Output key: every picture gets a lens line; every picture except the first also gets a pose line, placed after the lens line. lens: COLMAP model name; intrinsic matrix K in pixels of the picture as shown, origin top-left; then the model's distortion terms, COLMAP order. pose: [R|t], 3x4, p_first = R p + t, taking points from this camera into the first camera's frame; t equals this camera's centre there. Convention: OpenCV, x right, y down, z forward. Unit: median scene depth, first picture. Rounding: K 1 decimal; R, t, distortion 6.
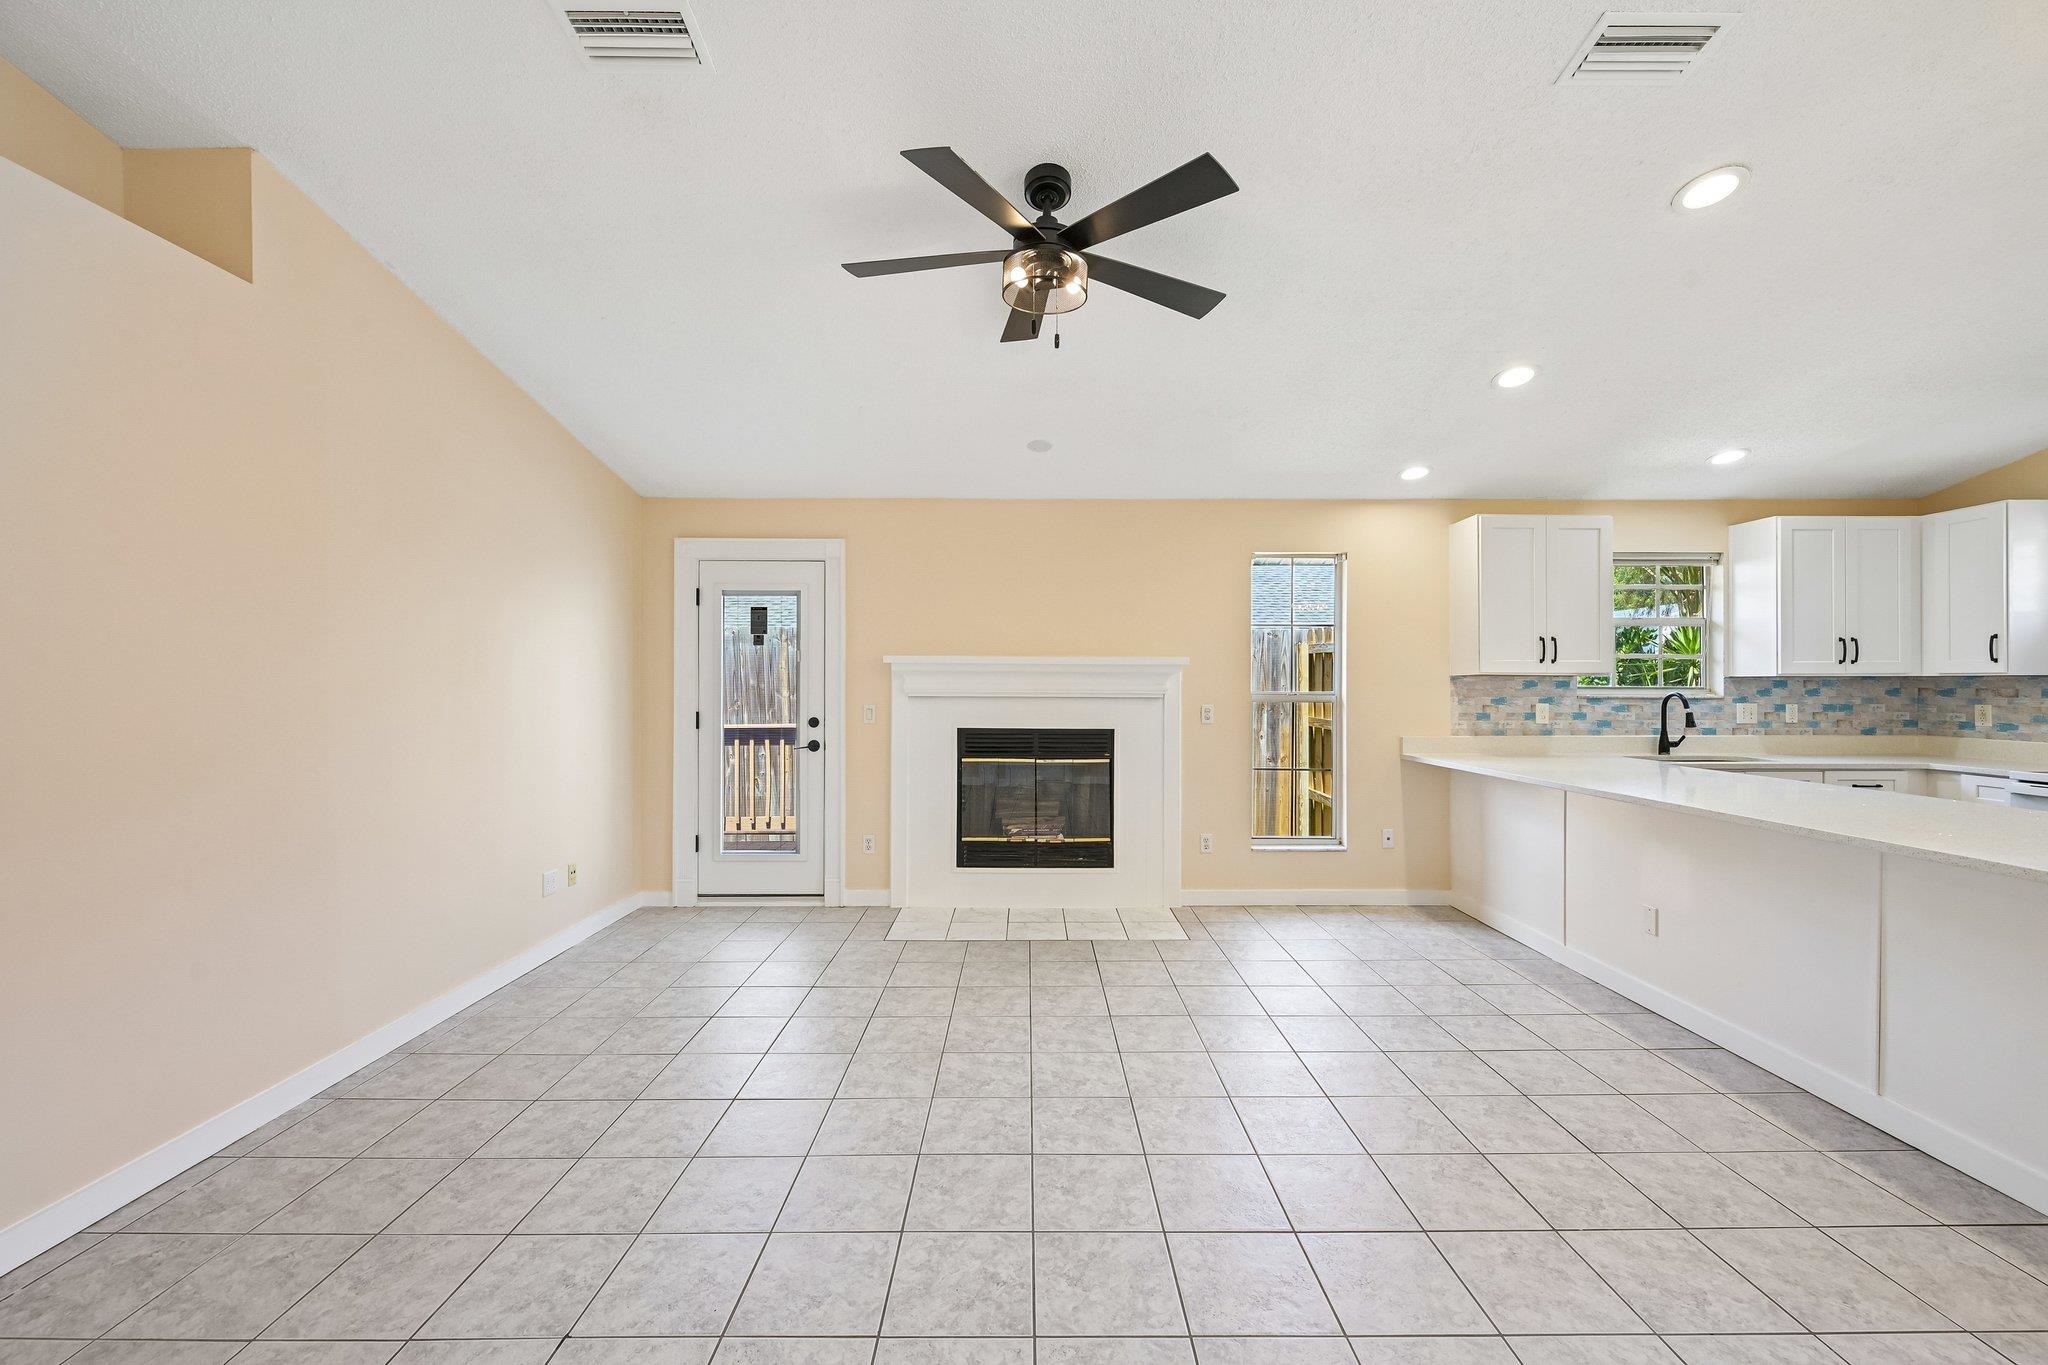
lens RADIAL K [[813.8, 0, 1027.1], [0, 813.8, 681.1], [0, 0, 1]] dist [0.003011, -0.001332]
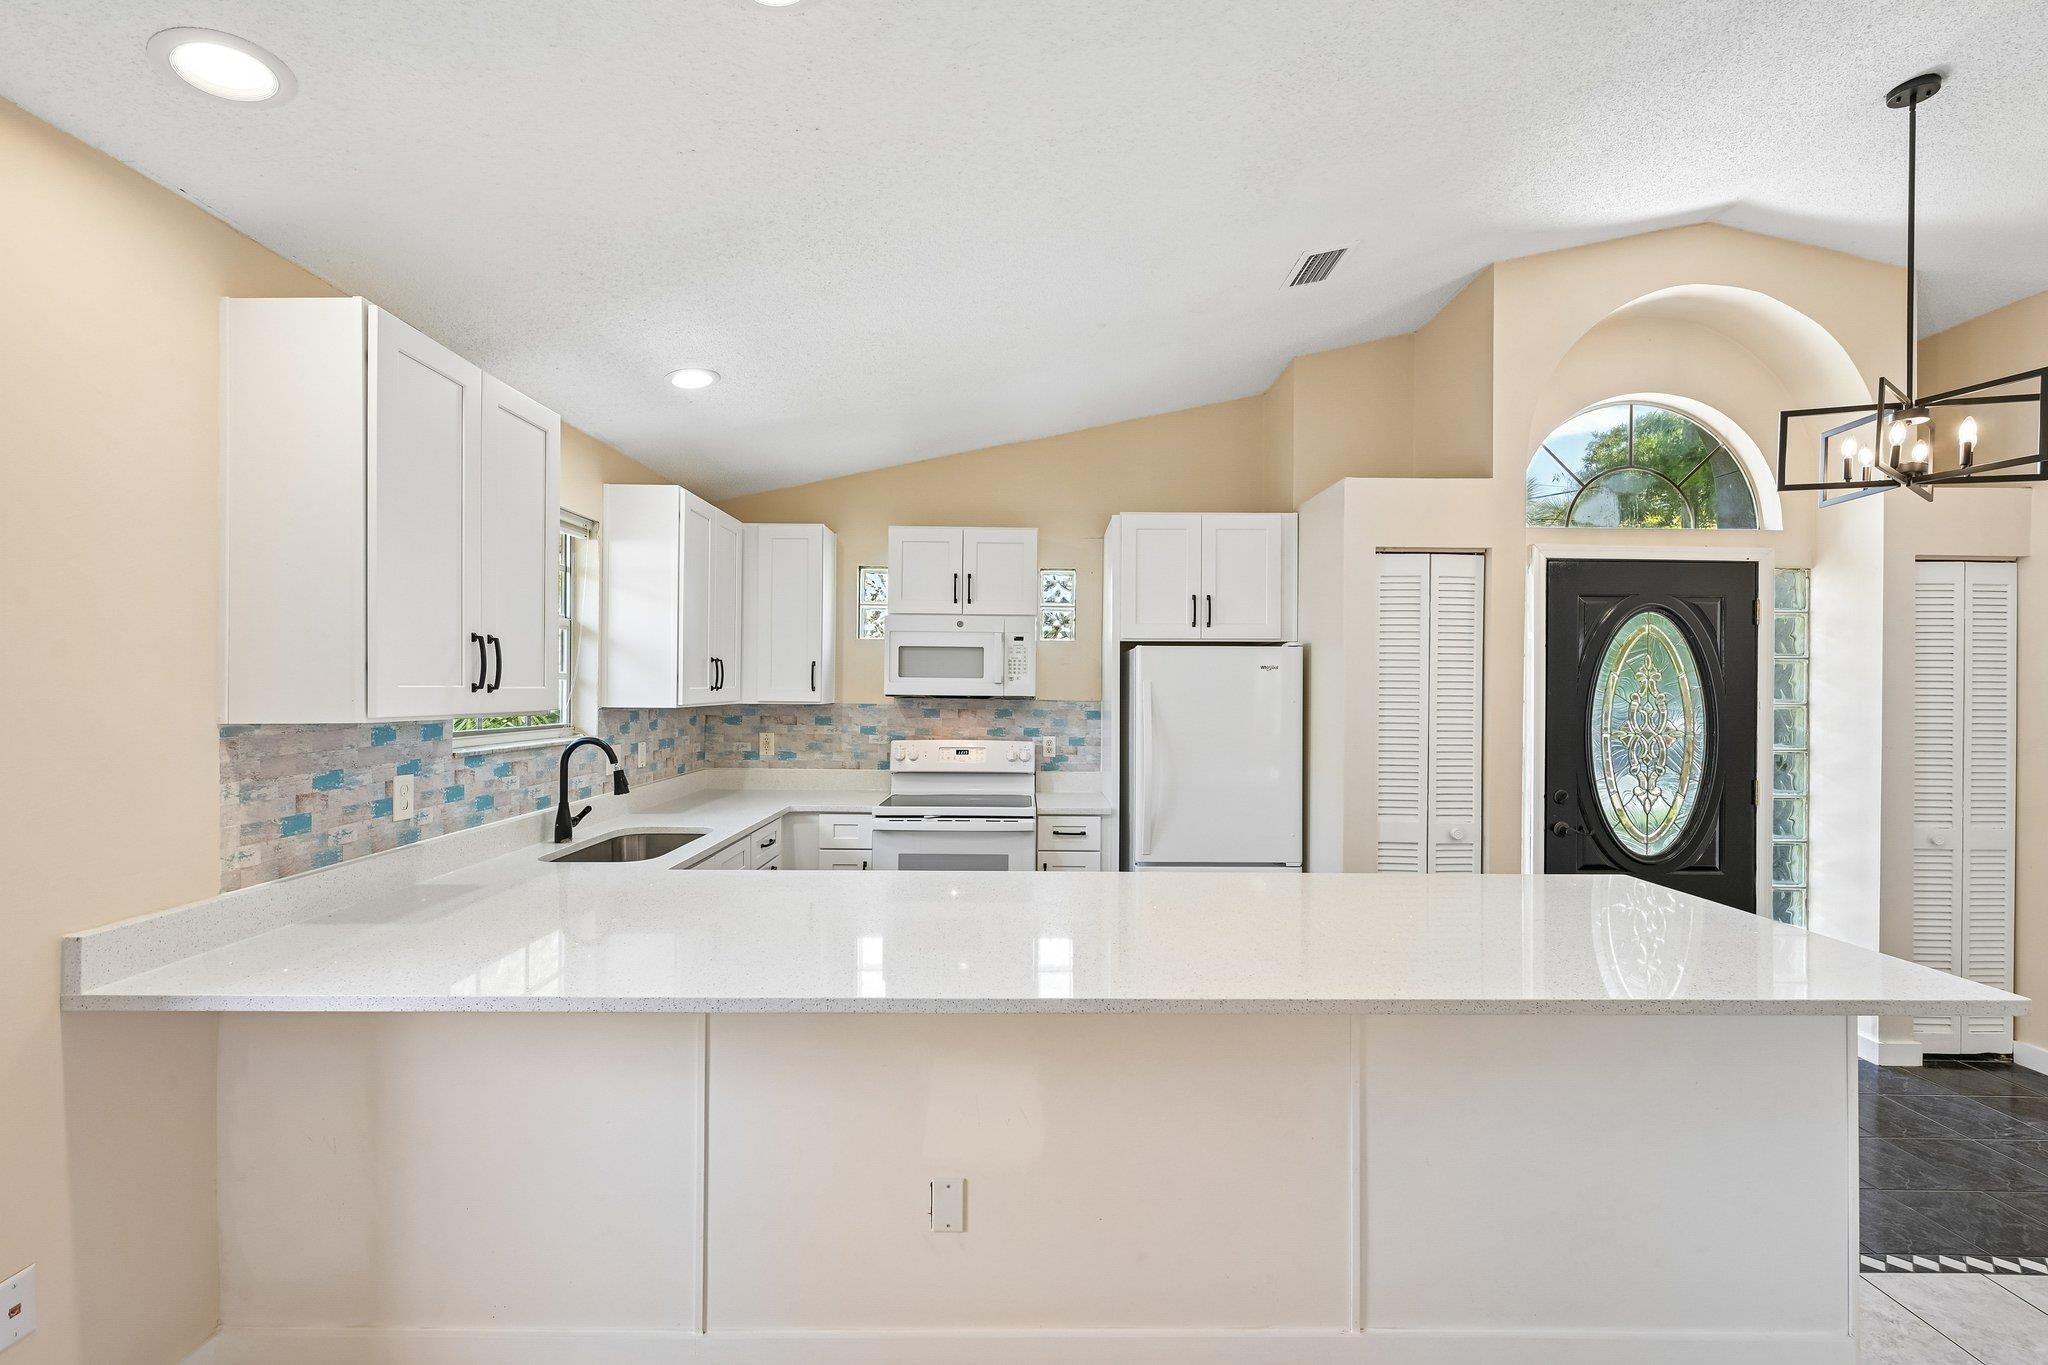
lens RADIAL K [[848.2, 0, 1016.8], [0, 848.2, 694.7], [0, 0, 1]] dist [-0.000344, -0.000729]
pose [[-0.005837, -0.008784, 0.999944, 0.155362], [-0.013761, 0.999867, 0.008703, -0.027460], [-0.999888, -0.013710, -0.005957, 0.668158]]
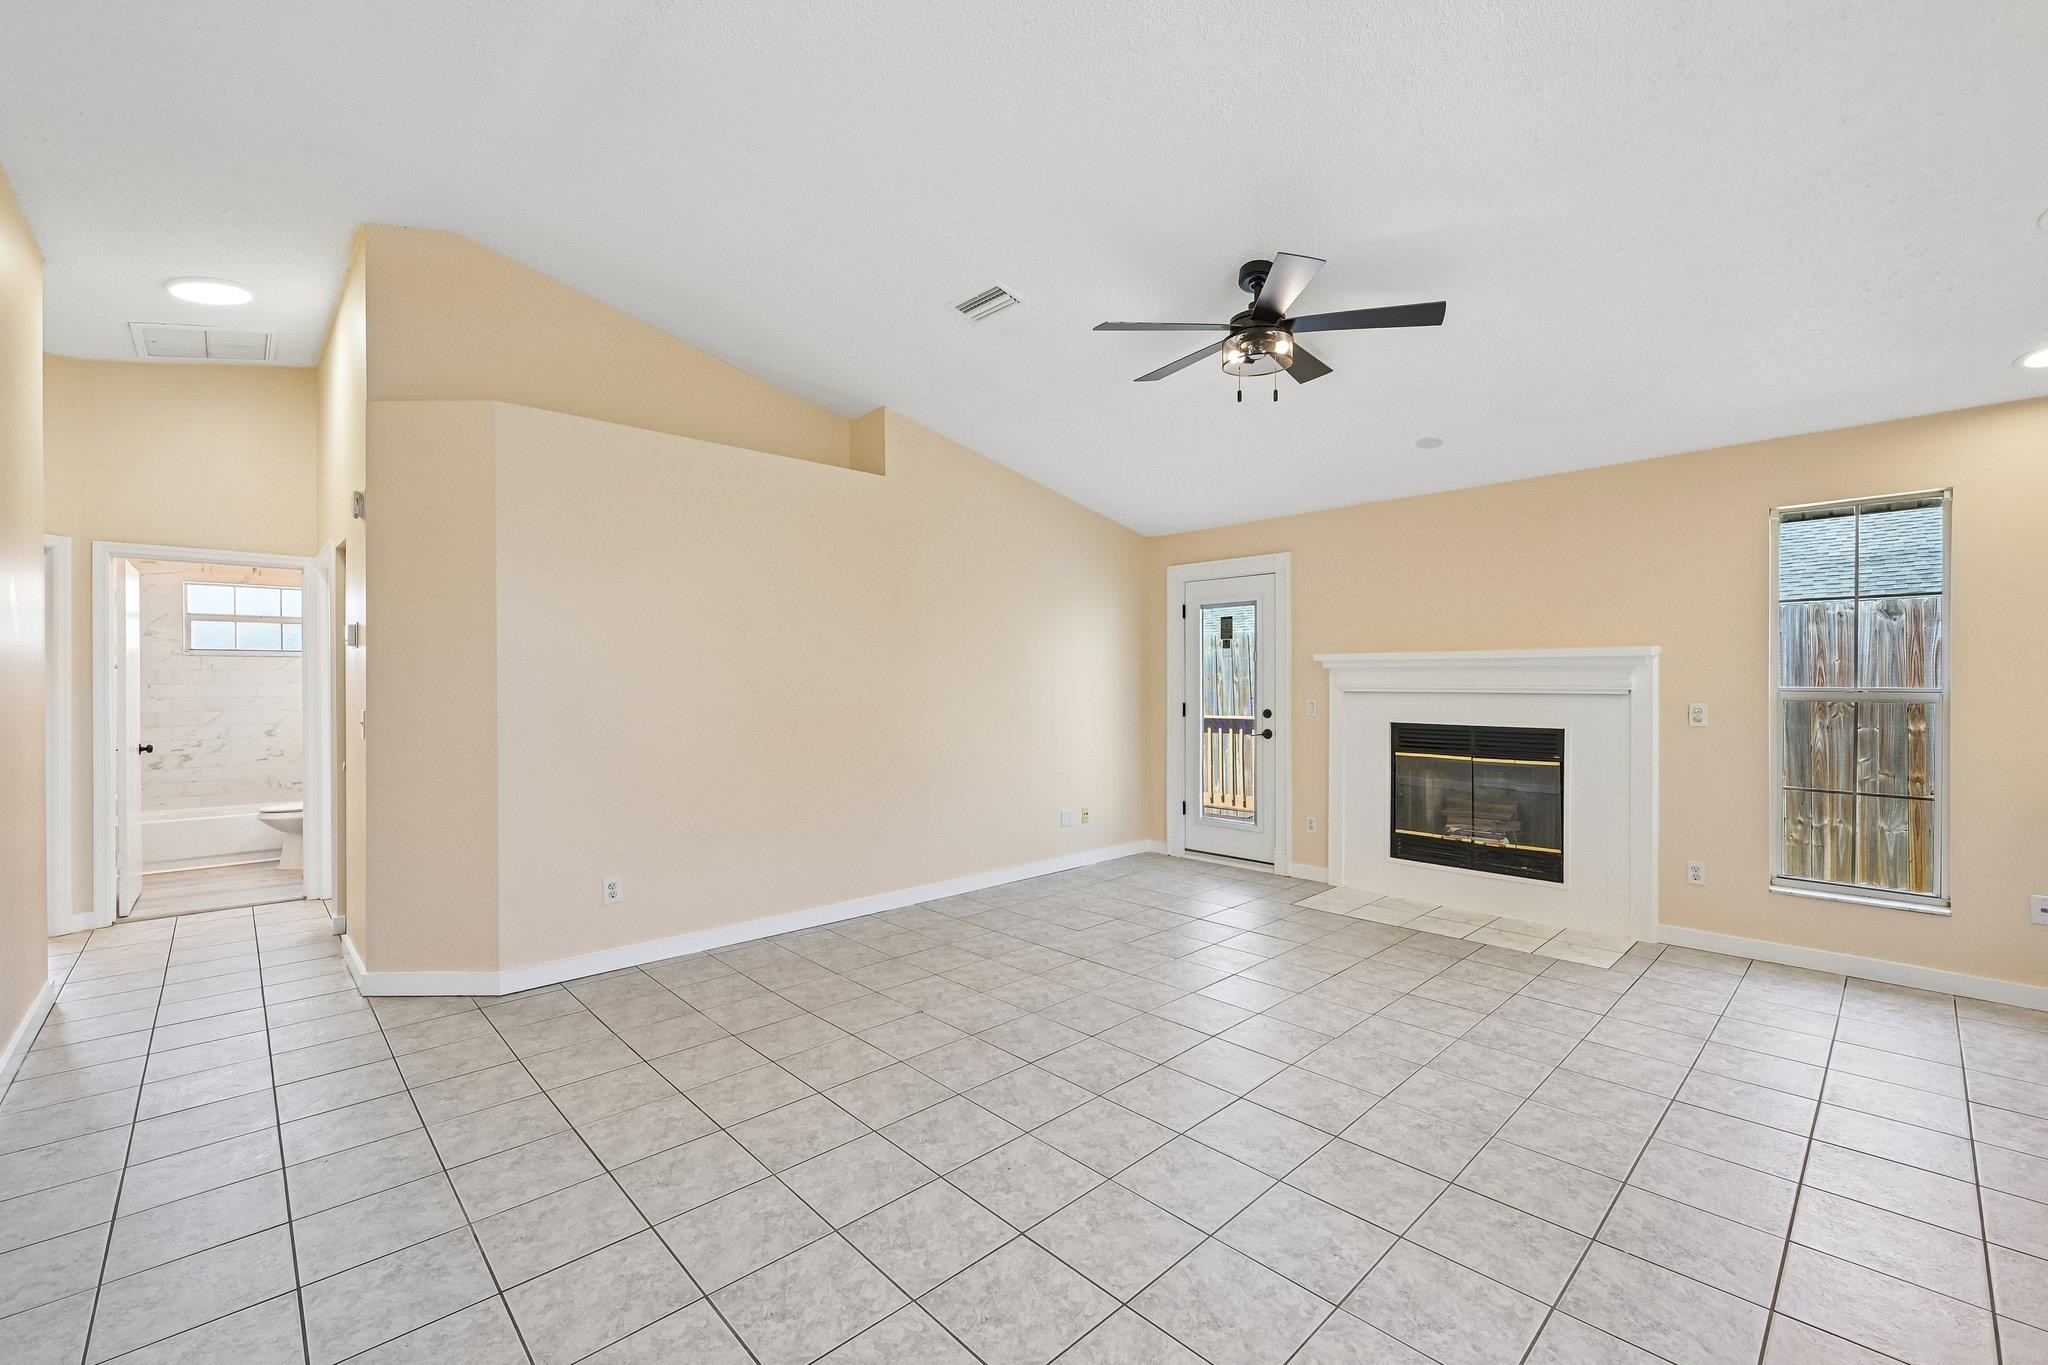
lens RADIAL K [[848.2, 0, 1022.5], [0, 848.2, 683.9], [0, 0, 1]] dist [-0.000344, -0.000729]
pose [[0.683774, -0.001256, -0.729693, 0.389676], [0.006584, 0.999968, 0.004449, 0.000938], [0.729664, -0.007847, 0.683761, -0.077244]]
